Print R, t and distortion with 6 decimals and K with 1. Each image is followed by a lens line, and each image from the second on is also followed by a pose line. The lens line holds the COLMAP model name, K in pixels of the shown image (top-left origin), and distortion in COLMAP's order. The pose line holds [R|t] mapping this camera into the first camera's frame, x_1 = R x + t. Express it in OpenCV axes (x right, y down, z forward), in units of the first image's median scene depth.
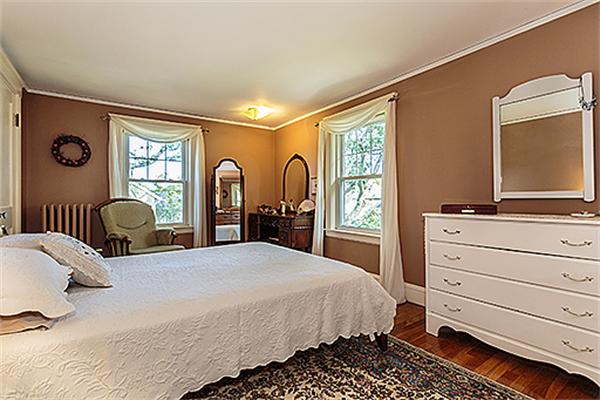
lens RADIAL K [[286.0, 0, 300.5], [0, 286.0, 195.7], [0, 0, 1]] dist [-0.000349, 0.000027]
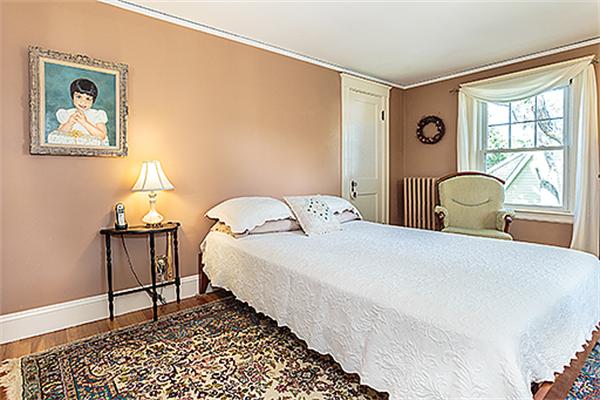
lens RADIAL K [[329.3, 0, 299.1], [0, 329.3, 177.4], [0, 0, 1]] dist [0.000604, 0.000026]
pose [[0.047876, 0.008102, -0.998820, 0.452703], [0.010960, 0.999903, 0.008636, 0.011322], [0.998793, -0.011361, 0.047783, 0.423632]]
